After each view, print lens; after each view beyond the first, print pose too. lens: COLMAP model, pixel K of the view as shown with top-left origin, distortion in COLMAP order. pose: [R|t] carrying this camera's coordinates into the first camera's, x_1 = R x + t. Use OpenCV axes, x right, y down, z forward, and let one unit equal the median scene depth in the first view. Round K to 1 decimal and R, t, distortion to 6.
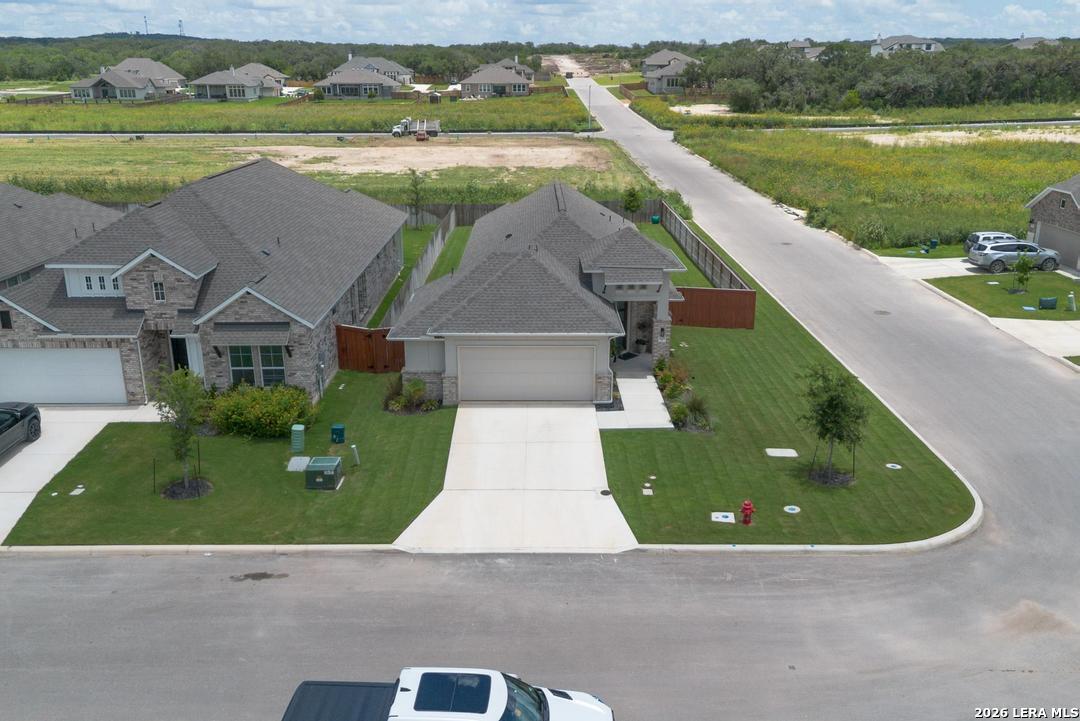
lens RADIAL K [[907.3, 0, 540.0], [0, 907.3, 360.5], [0, 0, 1]] dist [0.088622, -0.108284]
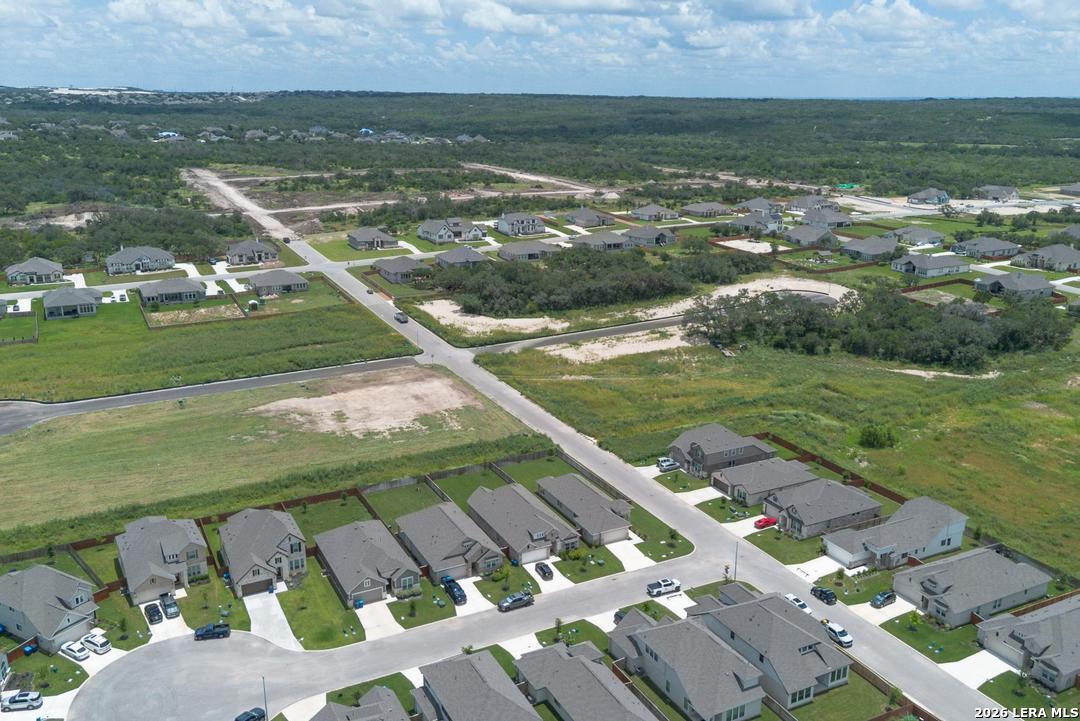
lens RADIAL K [[907.3, 0, 540.0], [0, 907.3, 360.5], [0, 0, 1]] dist [0.088622, -0.108284]
pose [[0.890705, -0.121563, 0.438026, -2.537829], [0.132126, 0.991212, 0.006414, -1.062639], [-0.434957, 0.052161, 0.898939, -3.515766]]
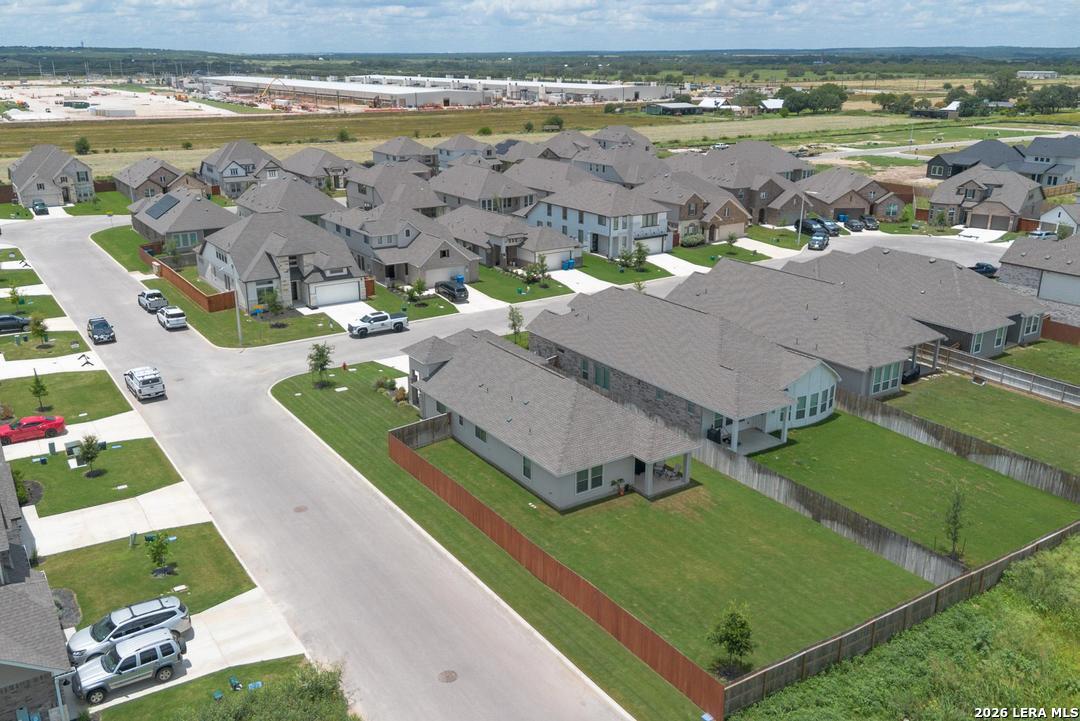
lens RADIAL K [[907.3, 0, 540.0], [0, 907.3, 360.5], [0, 0, 1]] dist [0.088622, -0.108284]
pose [[-0.835538, 0.176423, -0.520338, 1.000313], [-0.165168, 0.822587, 0.544123, -1.291079], [0.524019, 0.540579, -0.658163, 2.639494]]
